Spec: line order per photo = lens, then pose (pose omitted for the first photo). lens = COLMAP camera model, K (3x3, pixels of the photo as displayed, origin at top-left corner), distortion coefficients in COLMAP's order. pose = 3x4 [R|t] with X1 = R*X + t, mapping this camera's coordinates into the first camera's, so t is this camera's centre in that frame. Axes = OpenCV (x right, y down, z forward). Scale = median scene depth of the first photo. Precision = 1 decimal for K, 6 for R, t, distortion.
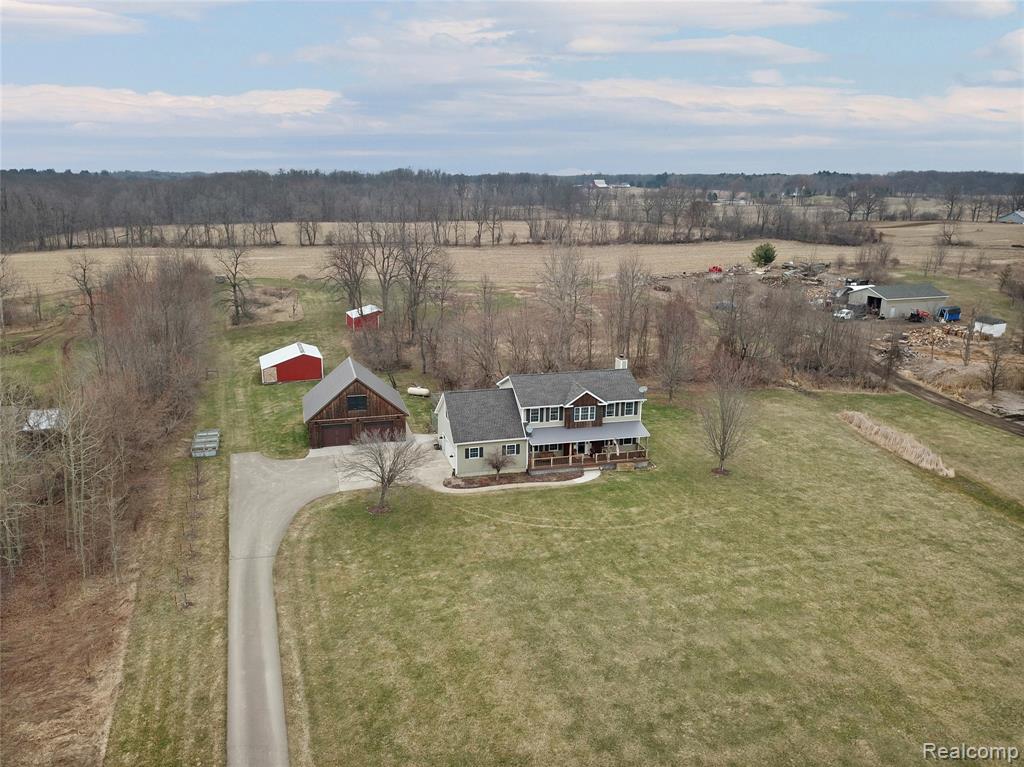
lens RADIAL K [[808.0, 0, 456.1], [0, 808.0, 358.9], [0, 0, 1]] dist [0.048498, -0.057725]
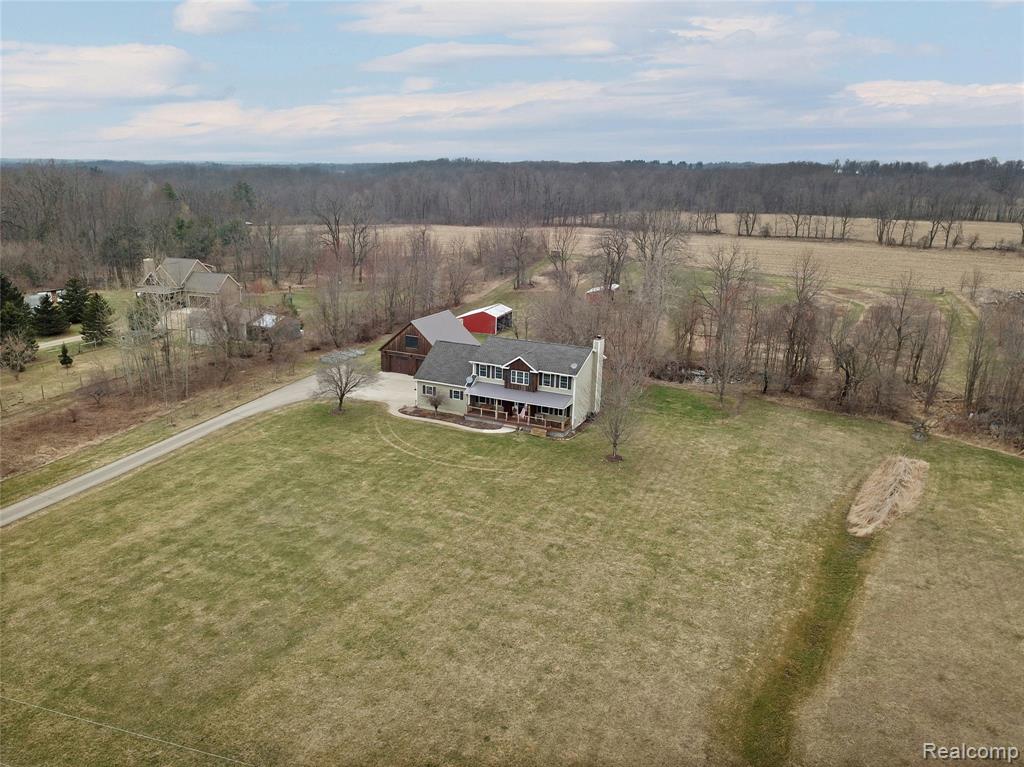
lens RADIAL K [[799.3, 0, 474.1], [0, 799.3, 342.0], [0, 0, 1]] dist [0.004512, 0.001701]
pose [[0.745102, 0.152357, -0.649315, 0.801199], [-0.156908, 0.986276, 0.051368, -0.026307], [0.648231, 0.063608, 0.758782, 0.122825]]
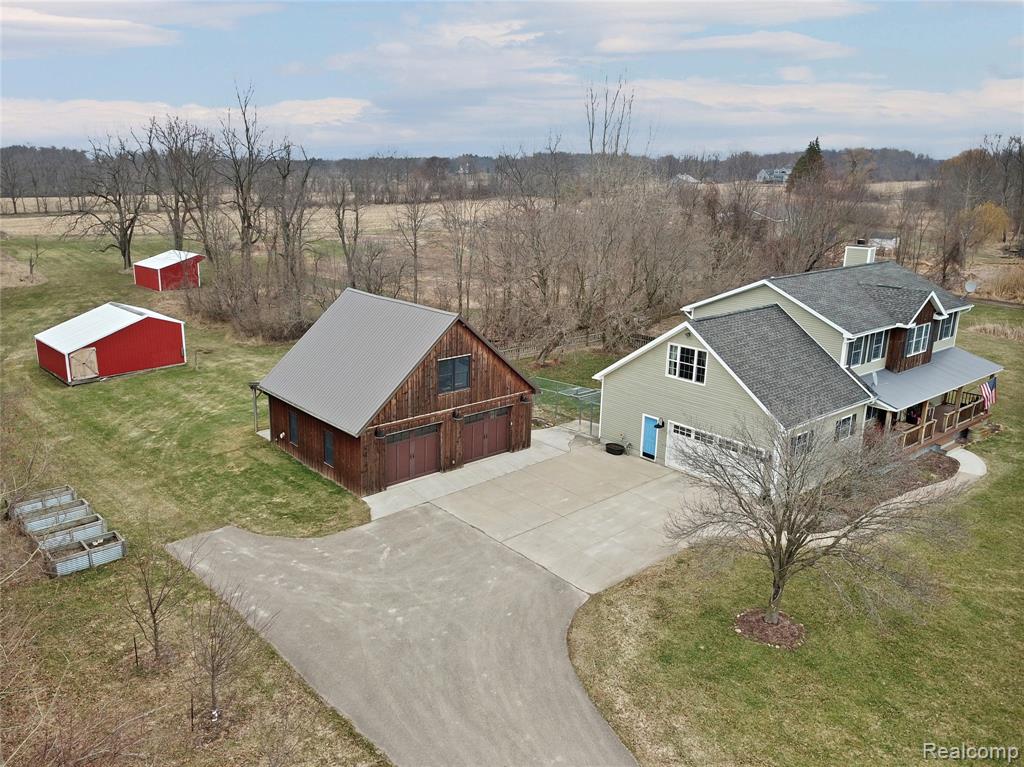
lens RADIAL K [[808.0, 0, 456.1], [0, 808.0, 358.9], [0, 0, 1]] dist [0.048498, -0.057725]
pose [[0.909572, -0.100246, 0.403274, -0.313203], [0.098949, 0.994800, 0.024112, 0.038088], [-0.403594, 0.017972, 0.914762, 0.636198]]
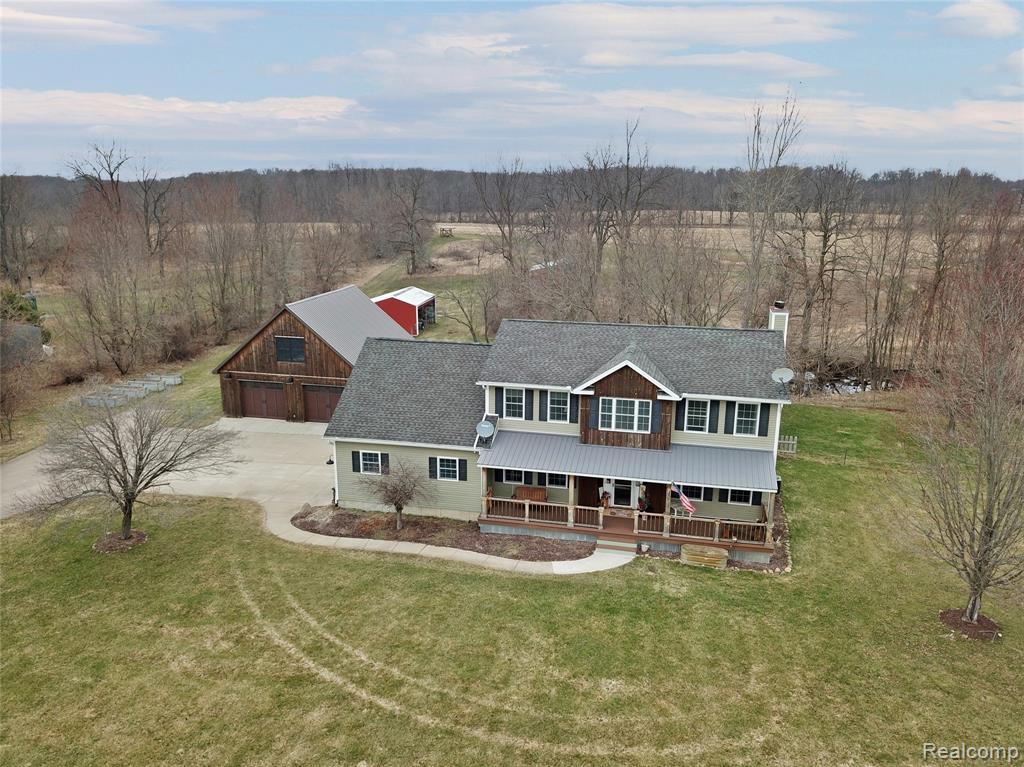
lens RADIAL K [[784.3, 0, 512.0], [0, 784.3, 383.5], [0, 0, 1]] dist [0.006283, -0.002816]
pose [[0.899895, 0.115882, -0.420429, 0.272663], [-0.106974, 0.993252, 0.044798, 0.038435], [0.422784, 0.004661, 0.906219, 0.587603]]
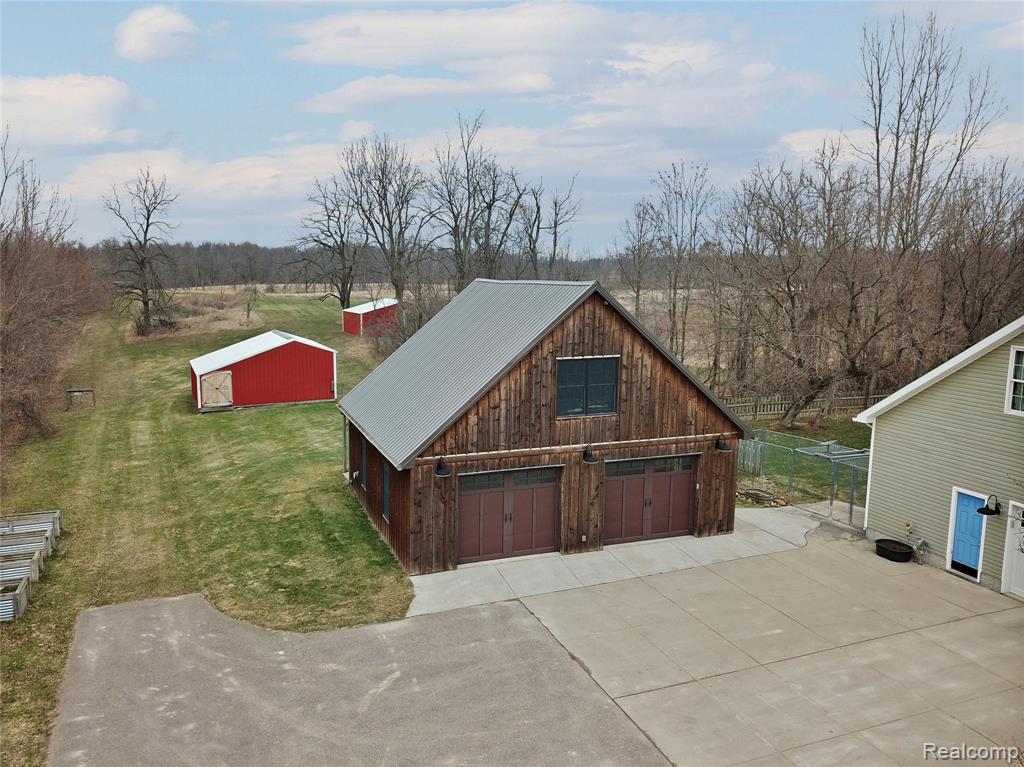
lens RADIAL K [[808.0, 0, 456.1], [0, 808.0, 358.9], [0, 0, 1]] dist [0.048498, -0.057725]
pose [[0.995683, -0.014245, 0.091723, -0.199743], [0.024581, 0.993340, -0.112563, 0.077984], [-0.089509, 0.114332, 0.989402, 0.788257]]
